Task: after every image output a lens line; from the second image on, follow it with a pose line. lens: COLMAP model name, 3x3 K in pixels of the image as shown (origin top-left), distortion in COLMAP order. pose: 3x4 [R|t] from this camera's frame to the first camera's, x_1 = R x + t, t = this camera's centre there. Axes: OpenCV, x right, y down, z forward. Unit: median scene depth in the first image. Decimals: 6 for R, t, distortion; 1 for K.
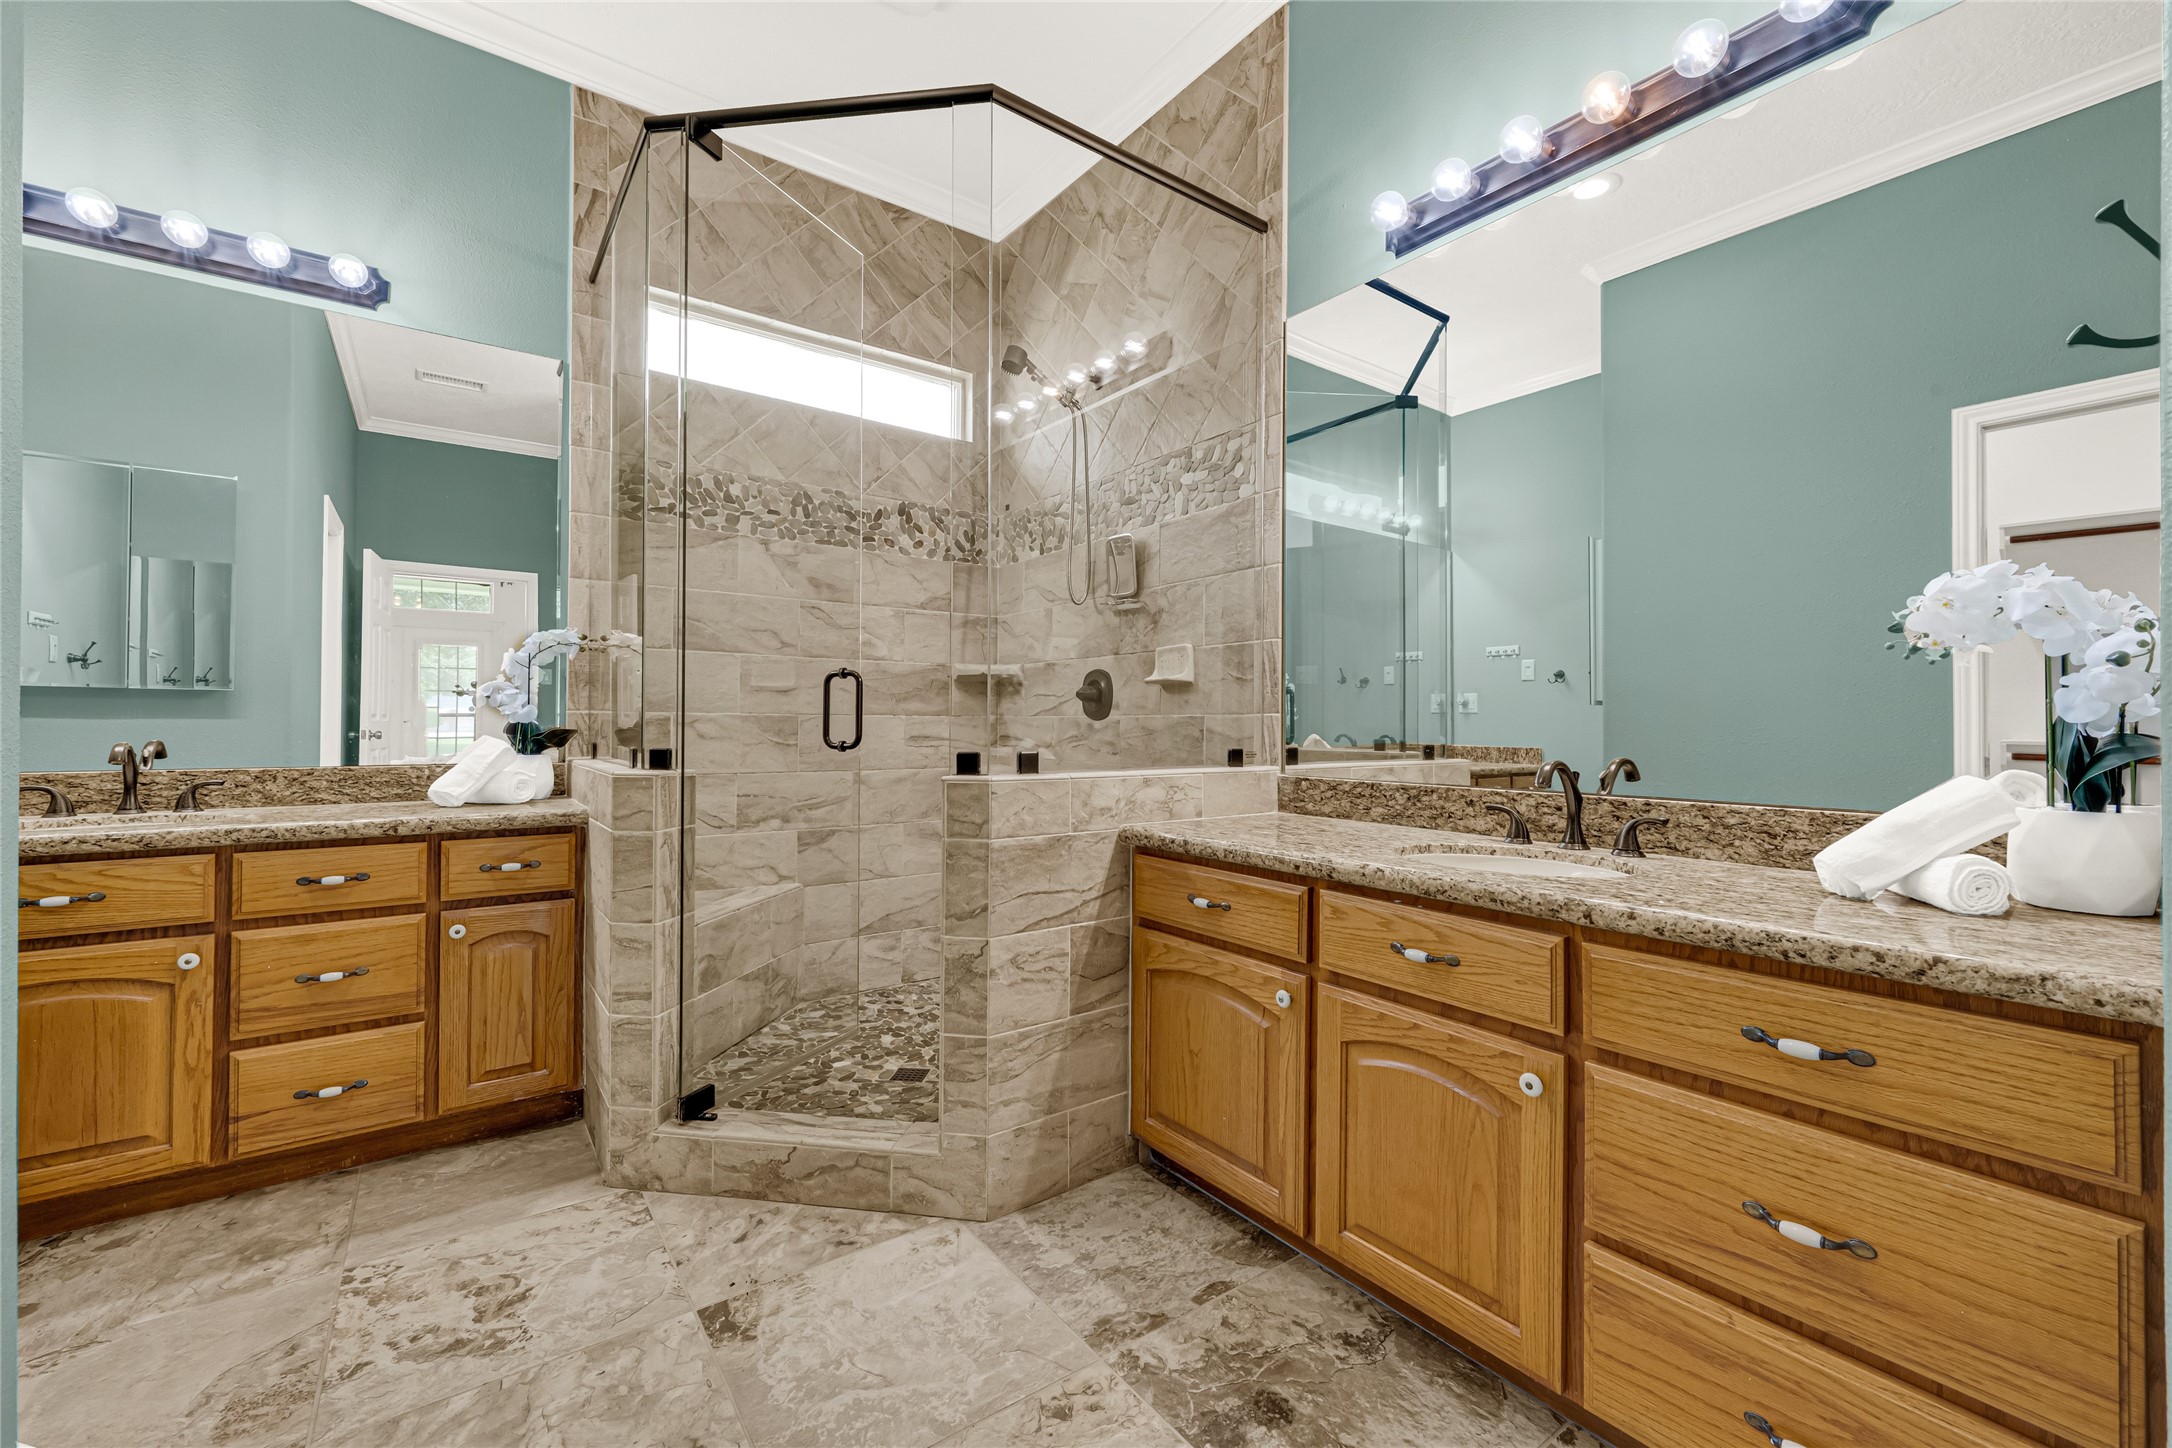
lens RADIAL K [[885.1, 0, 1086.0], [0, 885.1, 724.0], [0, 0, 1]] dist [0.002301, -0.000001]
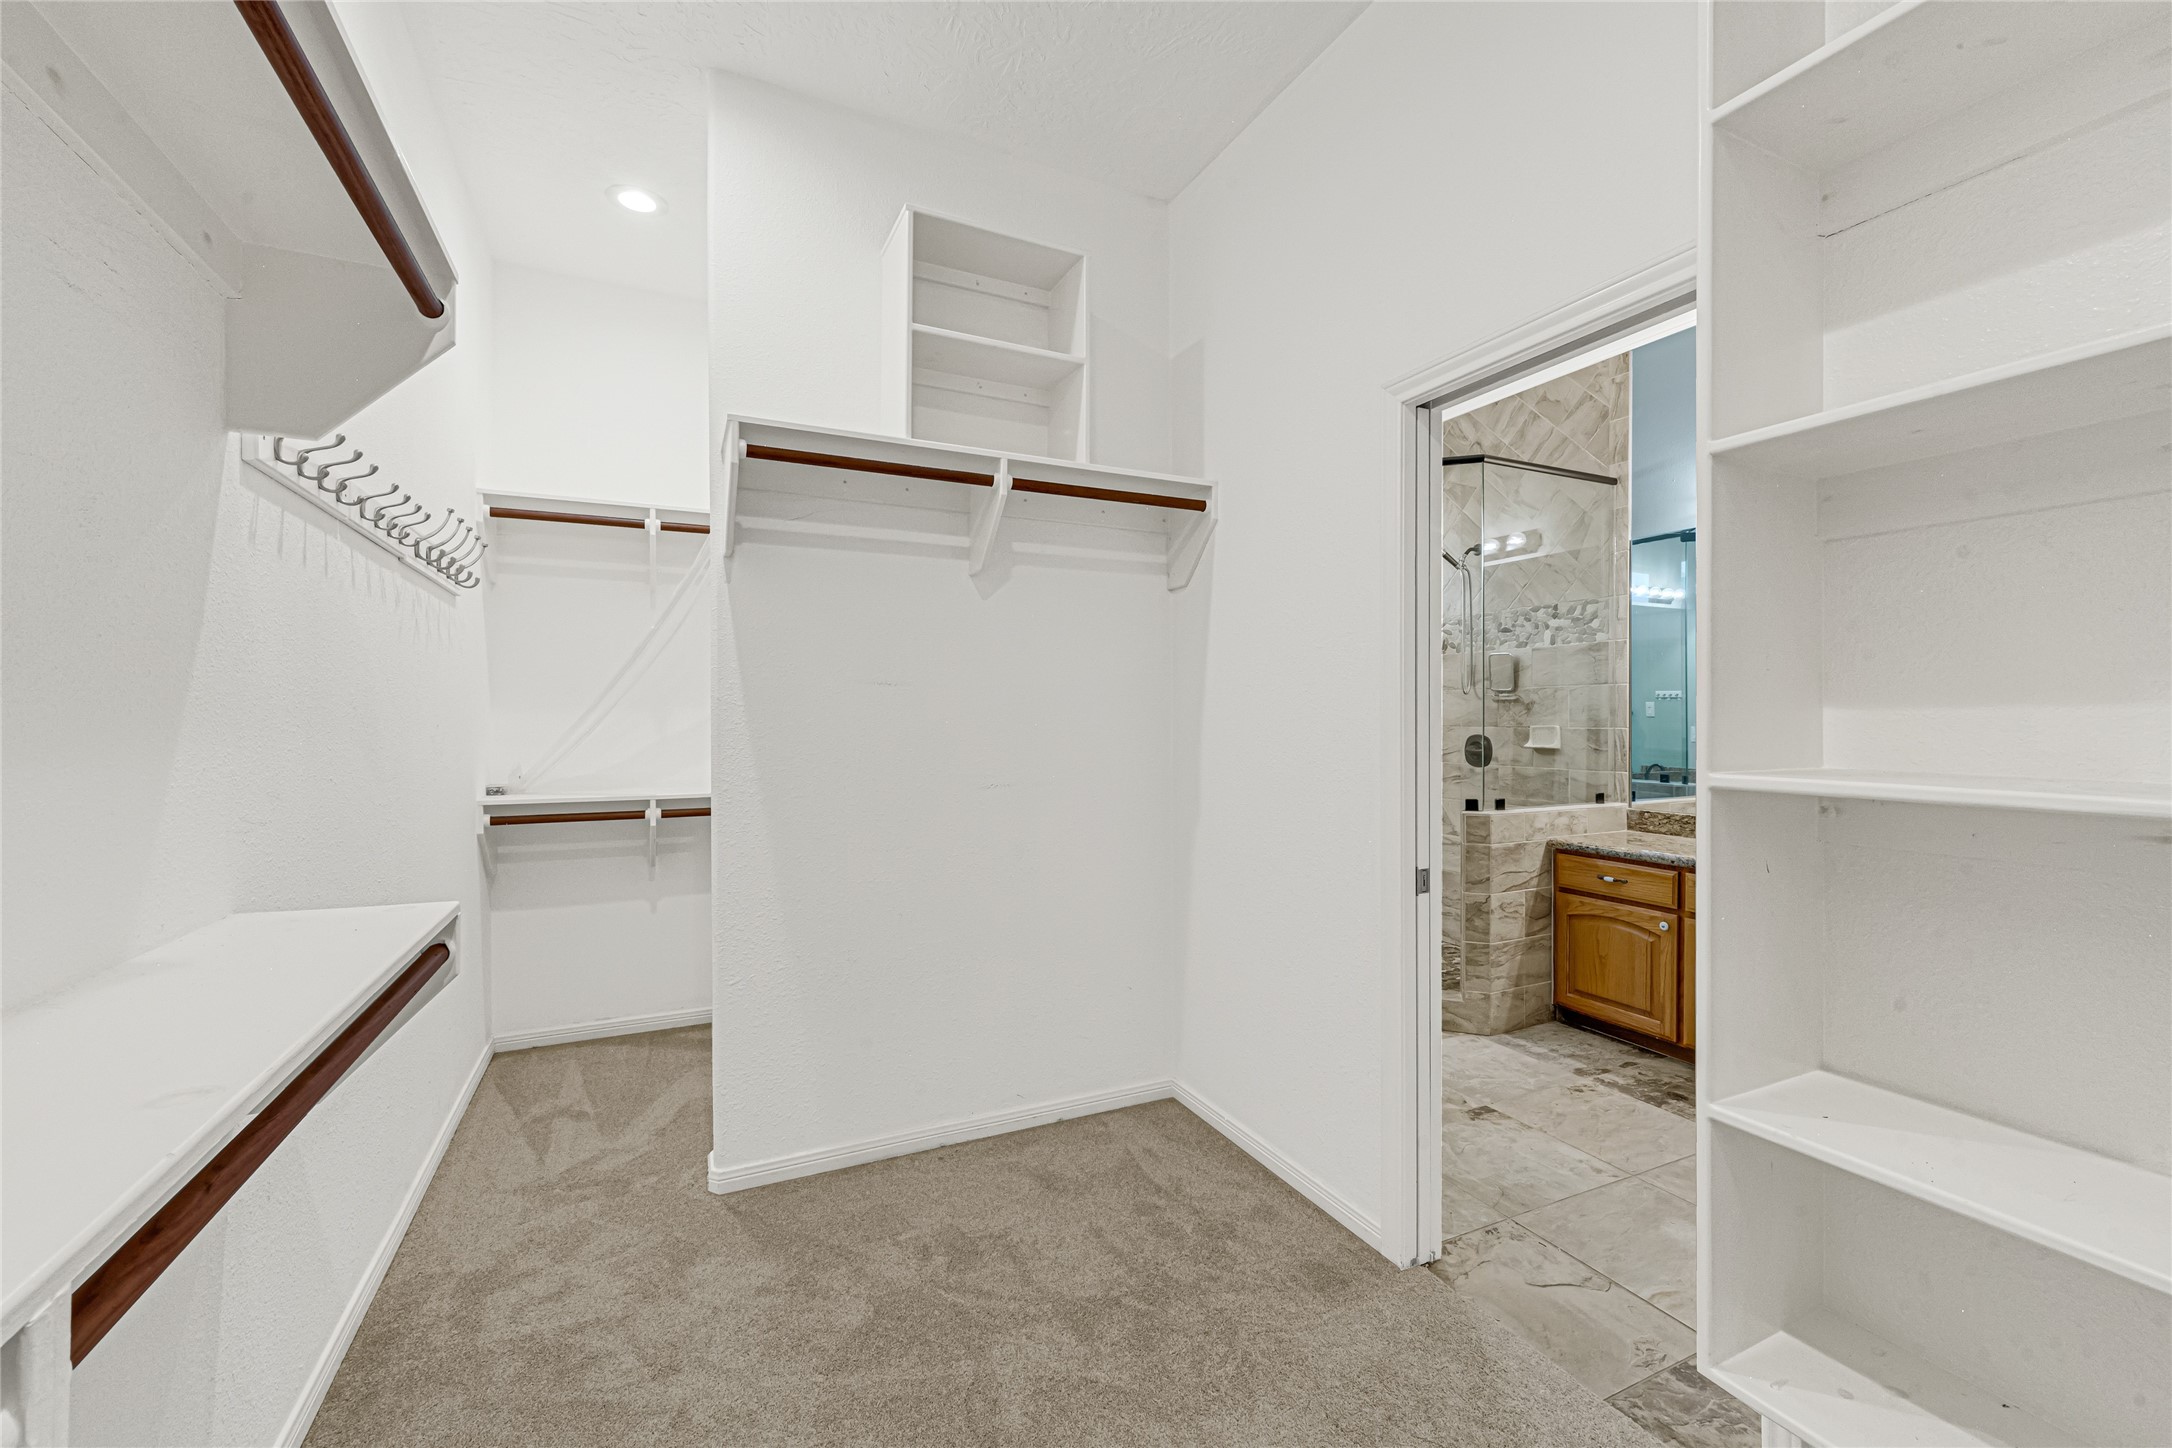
lens RADIAL K [[888.0, 0, 1086.0], [0, 888.0, 724.0], [0, 0, 1]] dist [-0.000740, -0.000078]
pose [[0.983014, -0.002795, -0.183508, -0.582749], [0.004108, 0.999969, 0.006773, -0.143294], [0.183484, -0.007411, 0.982995, -1.027597]]
